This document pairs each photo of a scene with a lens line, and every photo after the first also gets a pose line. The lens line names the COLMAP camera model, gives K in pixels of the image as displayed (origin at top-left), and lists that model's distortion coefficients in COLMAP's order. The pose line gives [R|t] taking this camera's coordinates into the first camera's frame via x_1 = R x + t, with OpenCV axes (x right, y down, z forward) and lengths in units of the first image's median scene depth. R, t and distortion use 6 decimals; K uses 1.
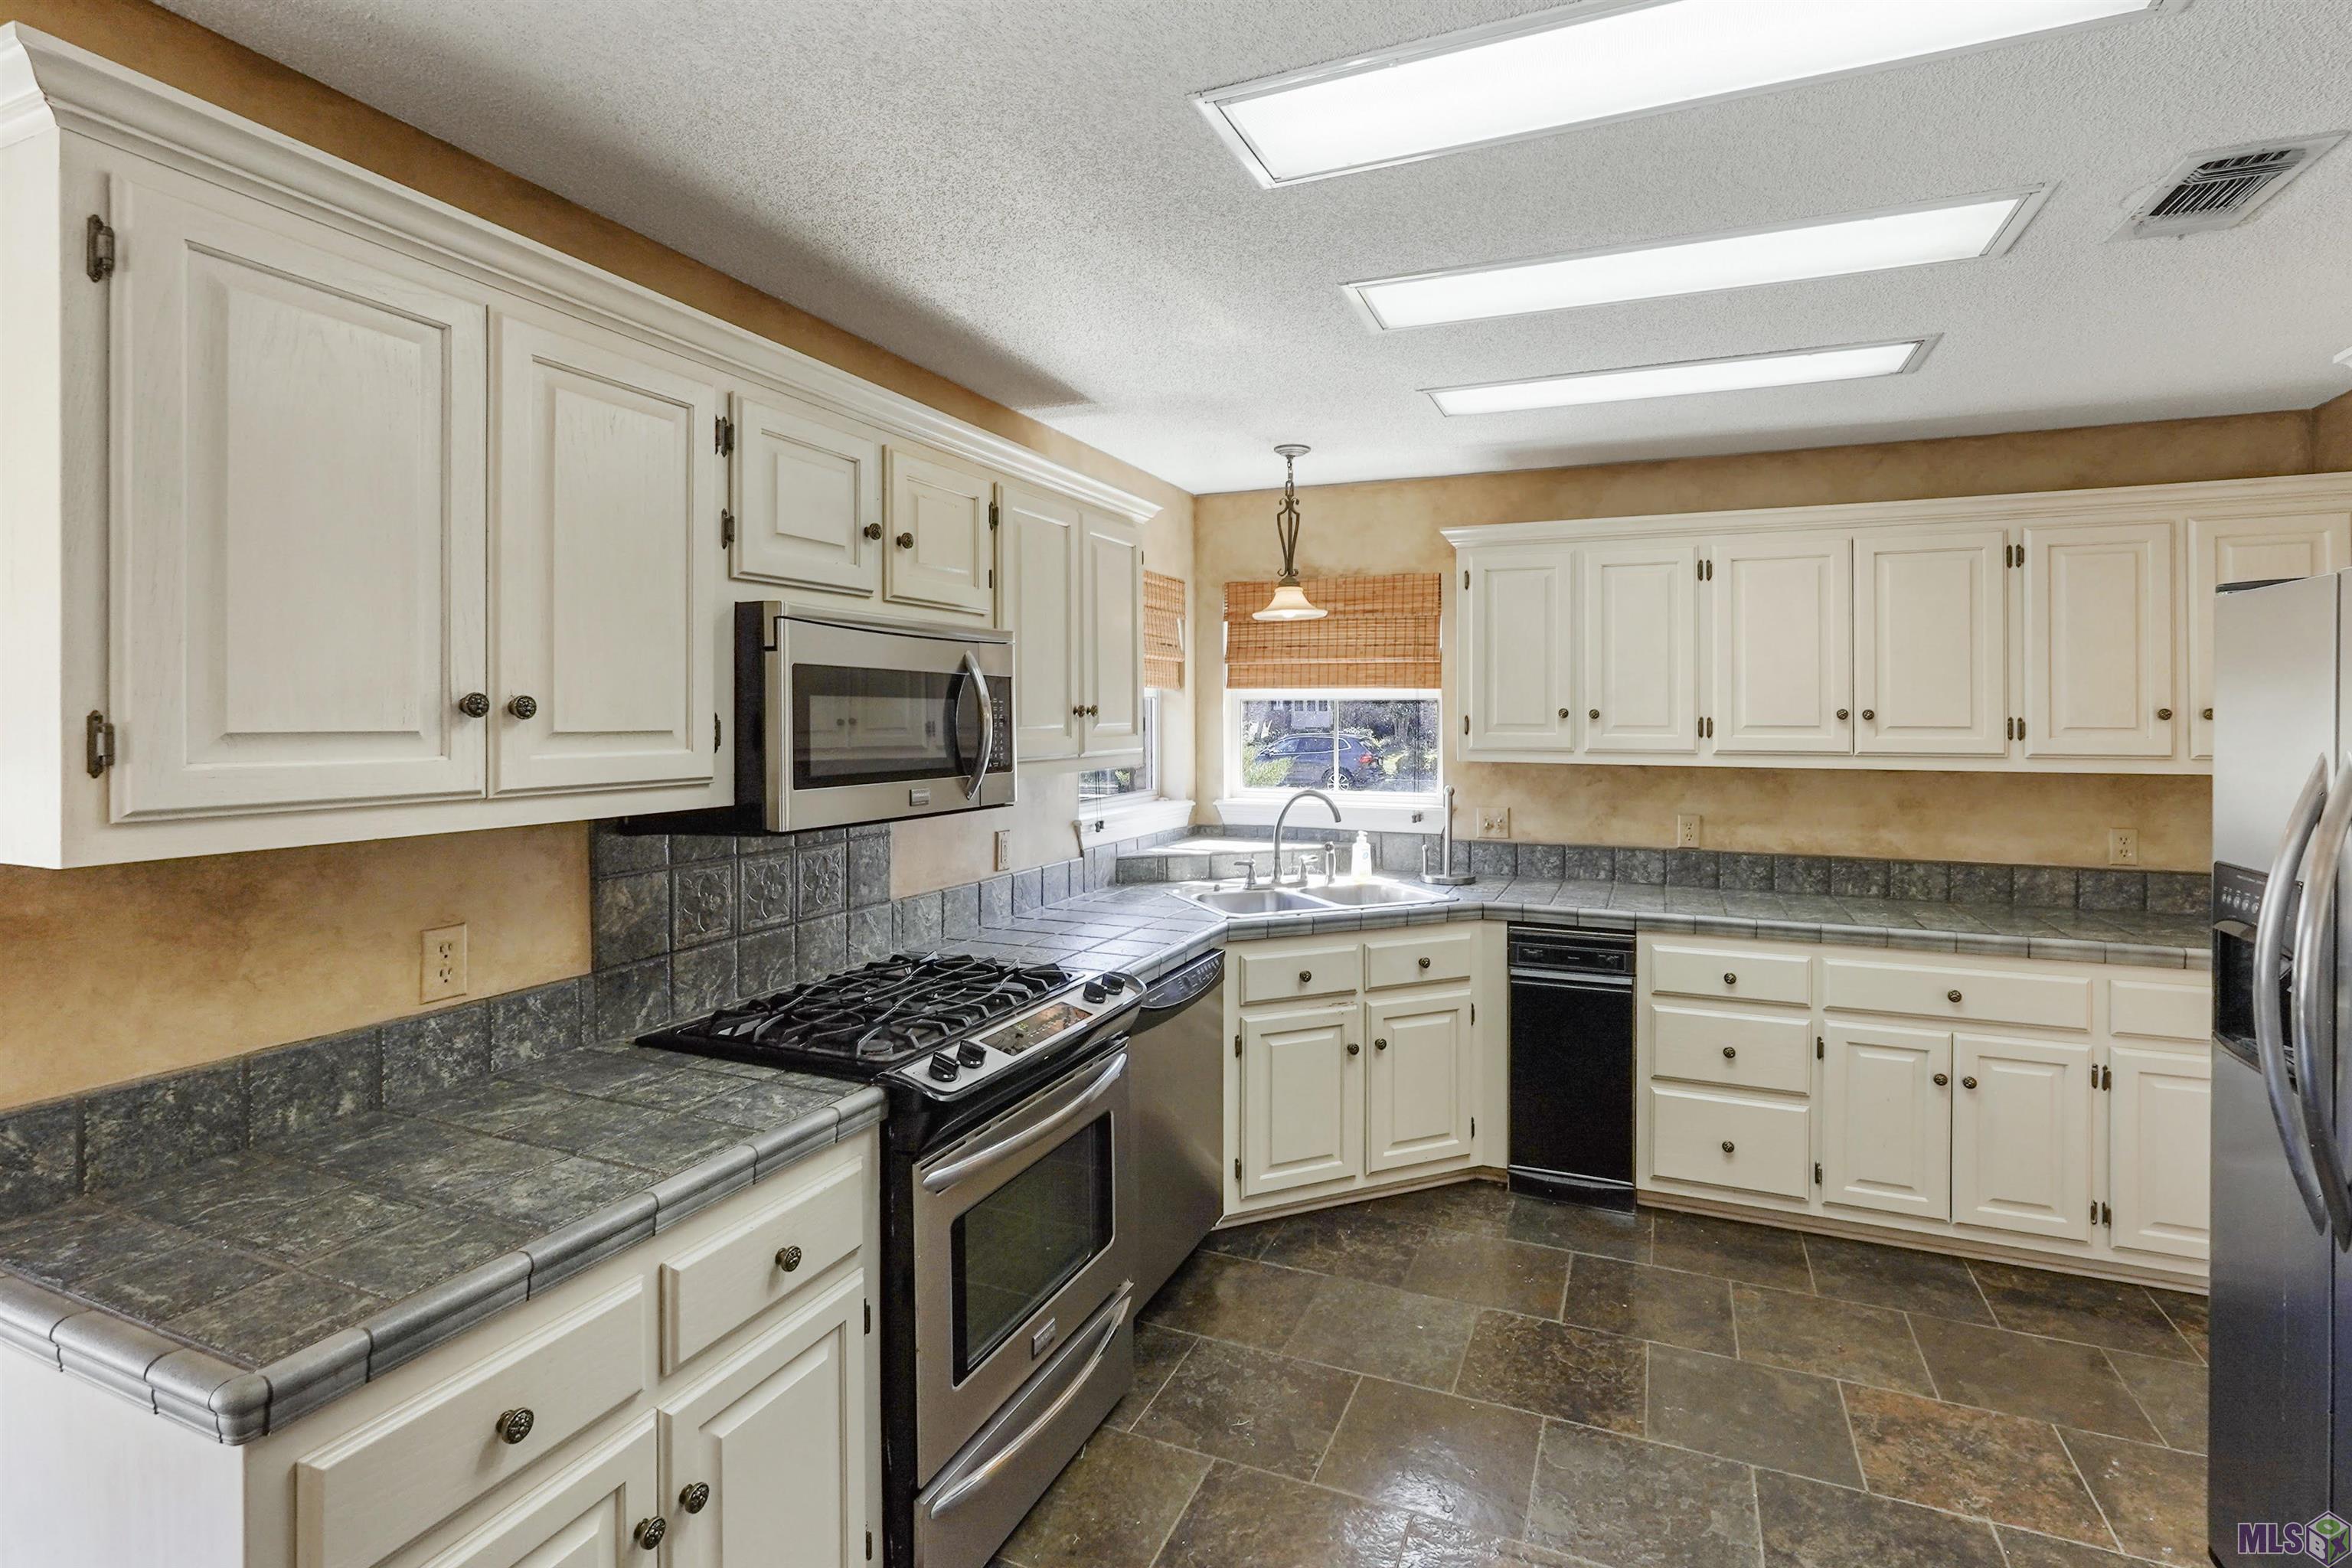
lens RADIAL K [[1129.9, 0, 1204.7], [0, 1129.9, 714.4], [0, 0, 1]] dist [-0.002598, -0.000057]
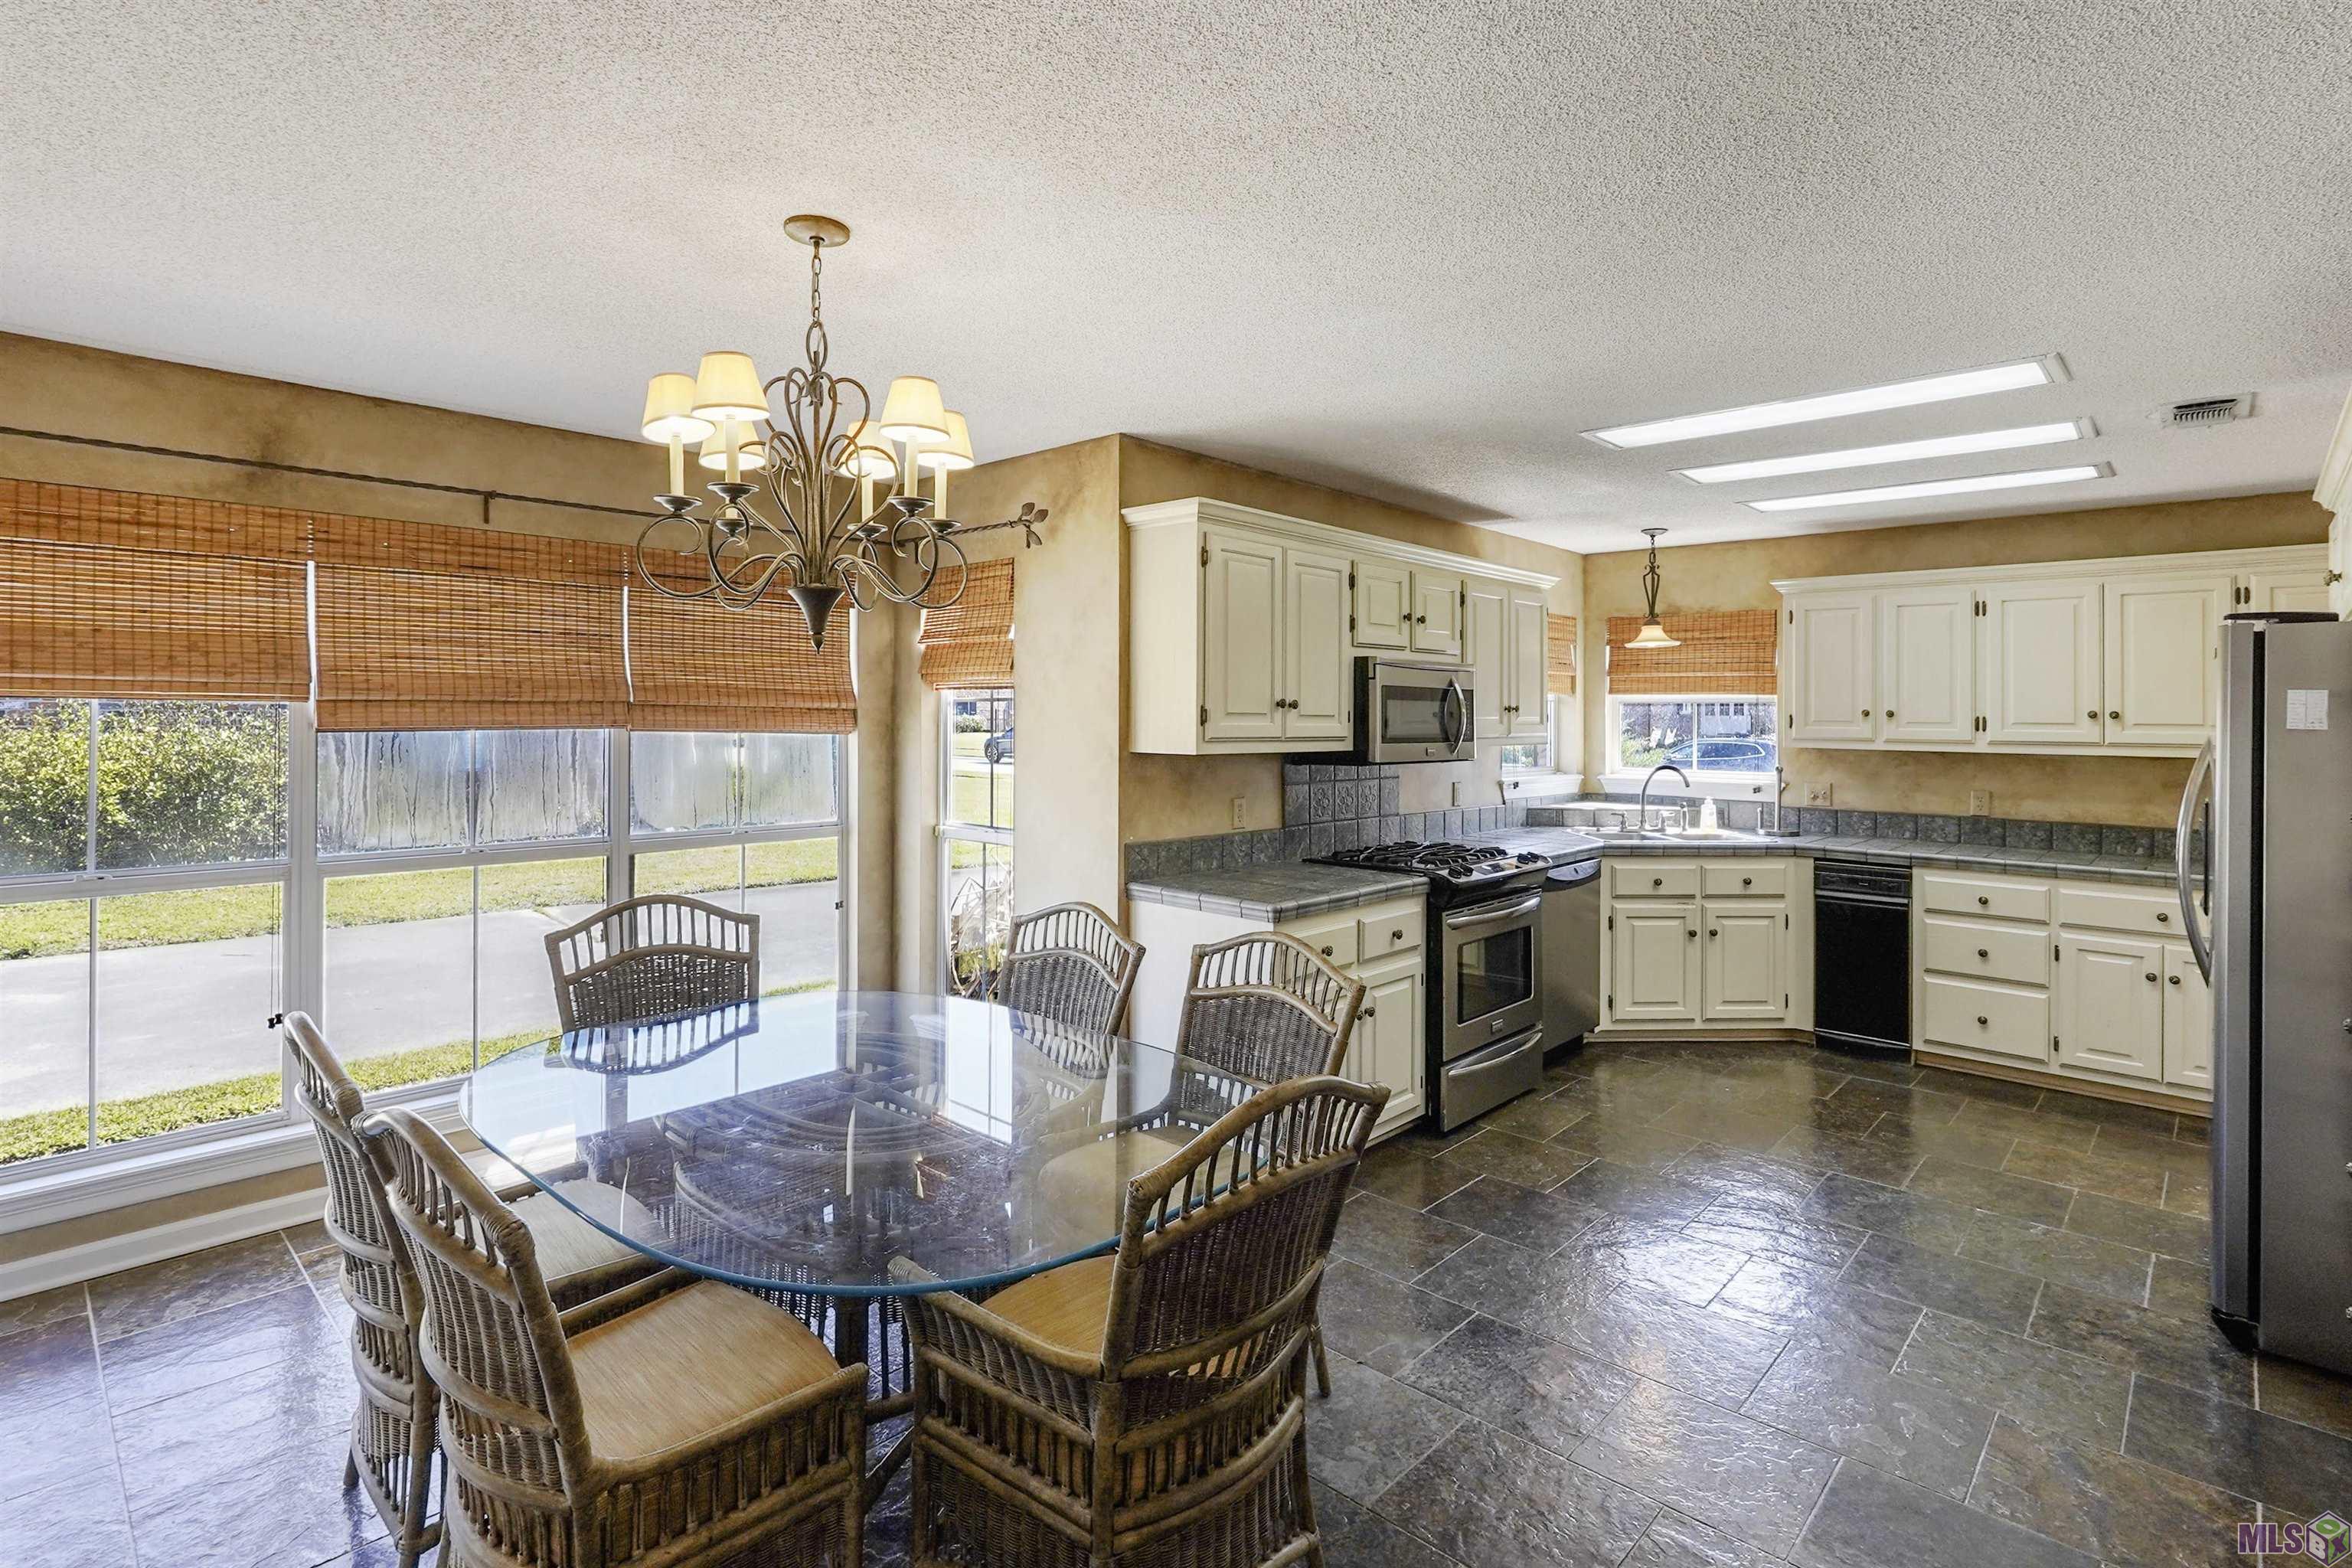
lens RADIAL K [[1155.9, 0, 1161.8], [0, 1155.9, 709.1], [0, 0, 1]] dist [-0.003164, 0.000434]
pose [[0.934545, 0.004685, -0.355815, 0.016010], [-0.007293, 0.999955, -0.005988, 0.009855], [0.355771, 0.008191, 0.934537, -0.687859]]
